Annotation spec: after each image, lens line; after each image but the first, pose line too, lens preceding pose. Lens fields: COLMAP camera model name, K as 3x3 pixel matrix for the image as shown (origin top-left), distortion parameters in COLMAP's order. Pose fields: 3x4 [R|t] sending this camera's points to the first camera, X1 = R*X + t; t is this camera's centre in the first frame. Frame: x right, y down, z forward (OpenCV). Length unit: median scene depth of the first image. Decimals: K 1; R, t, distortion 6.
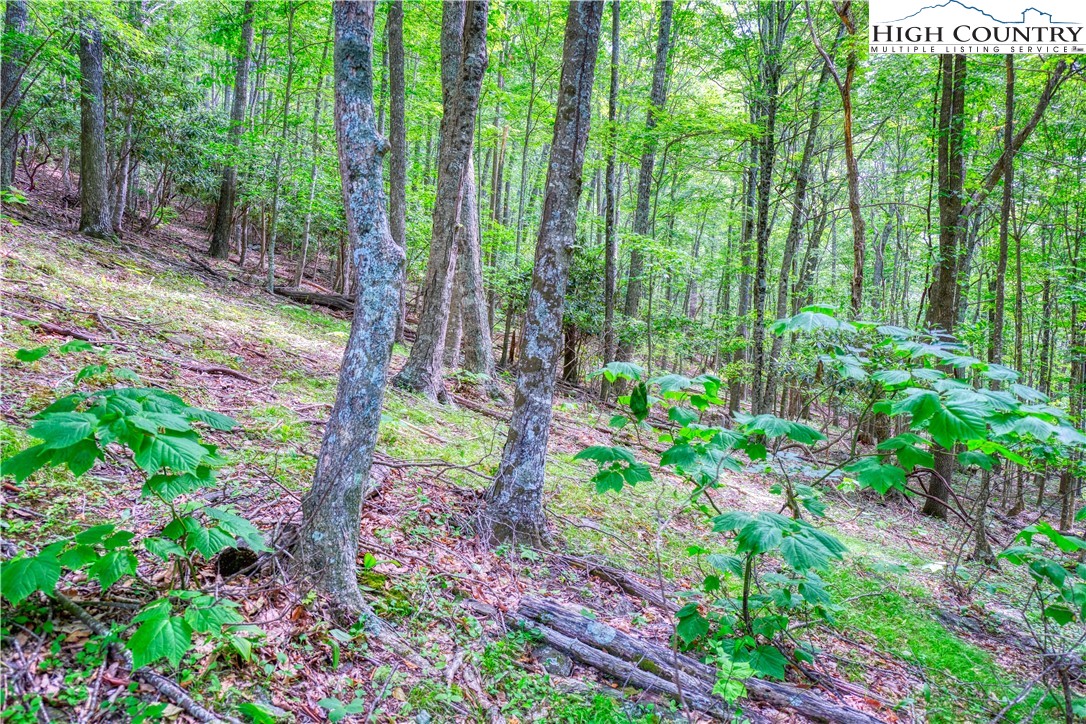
lens RADIAL K [[858.4, 0, 539.2], [0, 858.4, 364.5], [0, 0, 1]] dist [-0.001942, 0.002558]
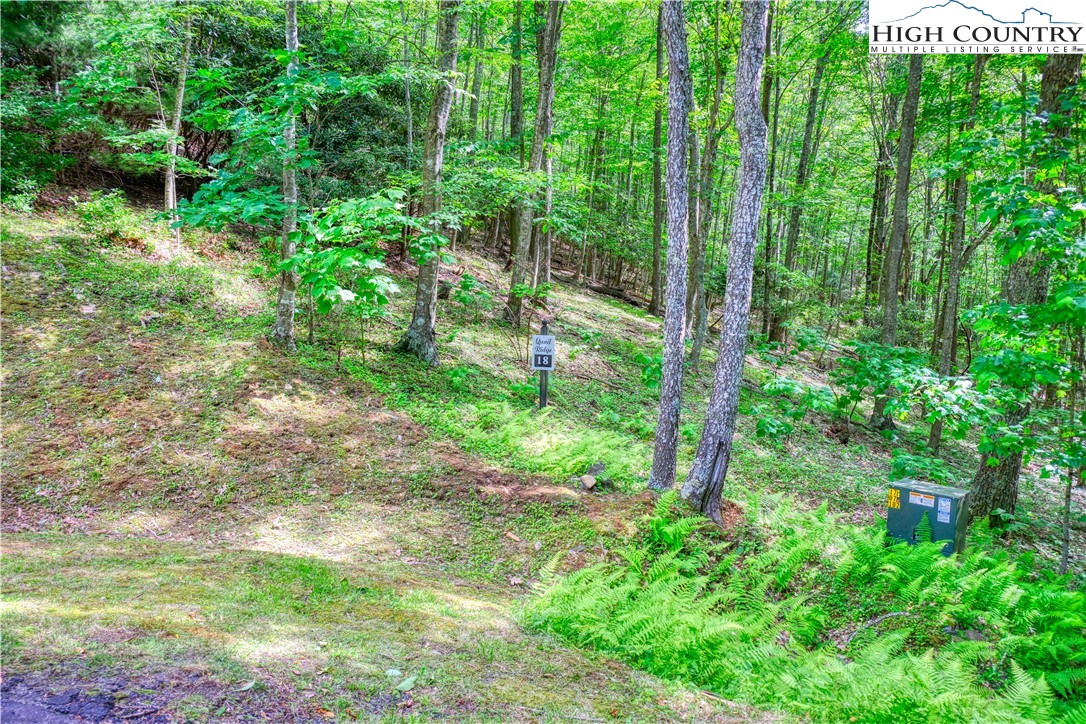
lens RADIAL K [[858.4, 0, 544.0], [0, 858.4, 354.8], [0, 0, 1]] dist [-0.001942, 0.002558]
pose [[0.980347, 0.023057, -0.195928, -0.055494], [-0.015558, 0.999089, 0.039729, -0.026726], [0.196666, -0.035900, 0.979813, -2.579958]]
